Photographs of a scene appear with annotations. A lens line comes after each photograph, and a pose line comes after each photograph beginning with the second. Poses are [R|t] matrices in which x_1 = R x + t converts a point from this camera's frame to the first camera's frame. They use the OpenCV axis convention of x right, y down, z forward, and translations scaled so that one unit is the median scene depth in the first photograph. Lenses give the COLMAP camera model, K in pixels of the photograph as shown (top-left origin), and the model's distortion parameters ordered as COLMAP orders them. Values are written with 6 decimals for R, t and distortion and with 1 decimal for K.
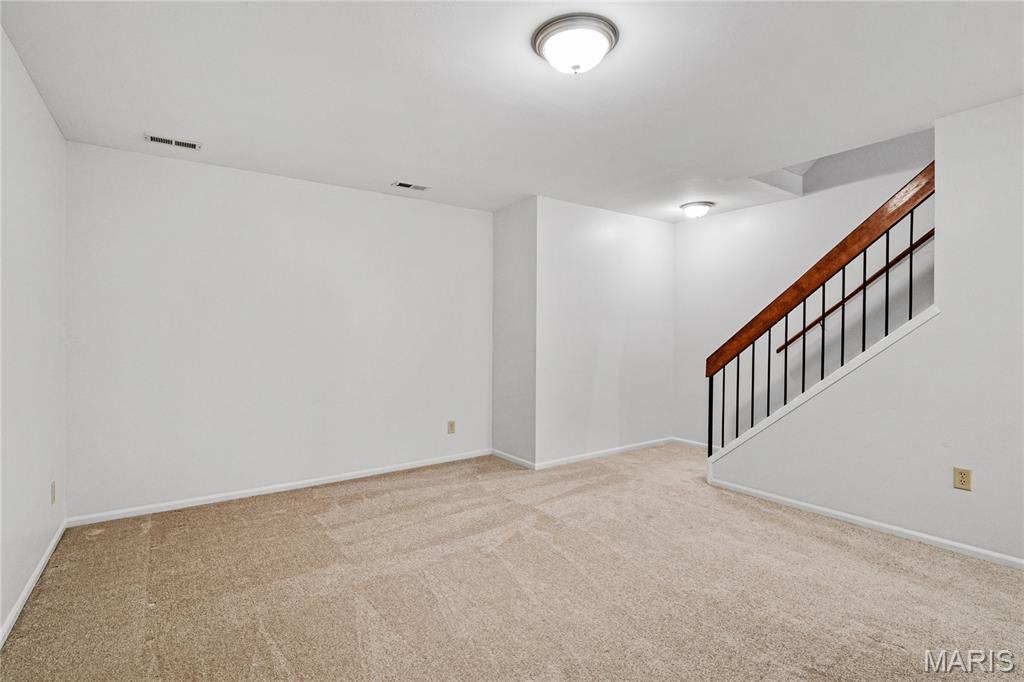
lens RADIAL K [[481.3, 0, 513.2], [0, 481.3, 337.4], [0, 0, 1]] dist [-0.002032, -0.001545]
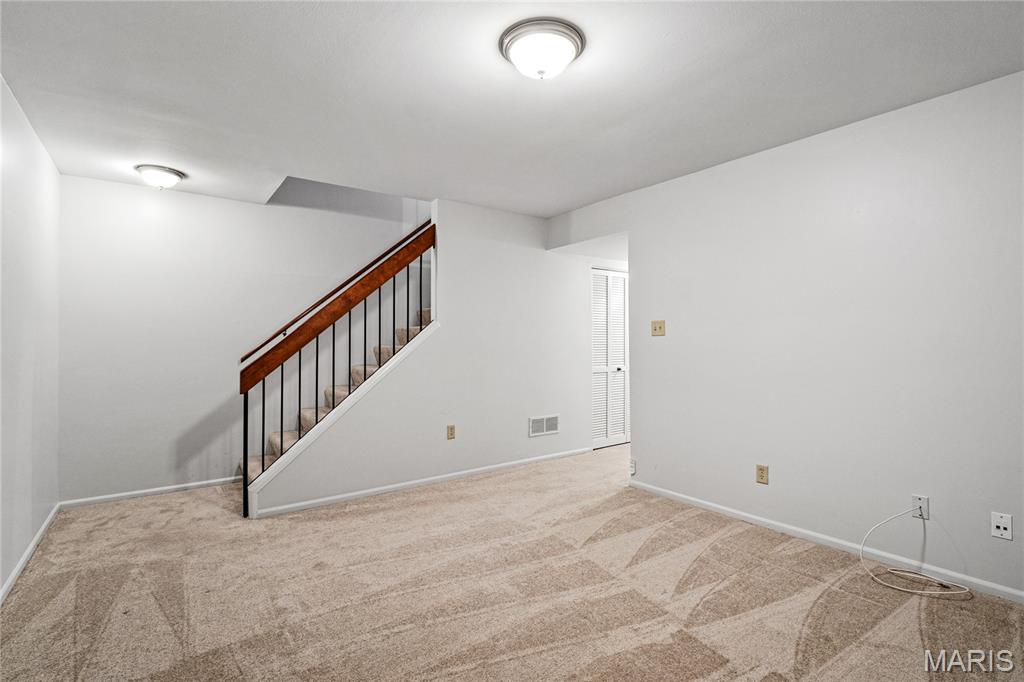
lens RADIAL K [[481.3, 0, 513.0], [0, 481.3, 341.5], [0, 0, 1]] dist [-0.002032, -0.001545]
pose [[-0.015420, -0.000806, 0.999881, -0.479289], [0.013191, 0.999912, 0.001009, -0.001711], [-0.999794, 0.013205, -0.015408, 0.599051]]
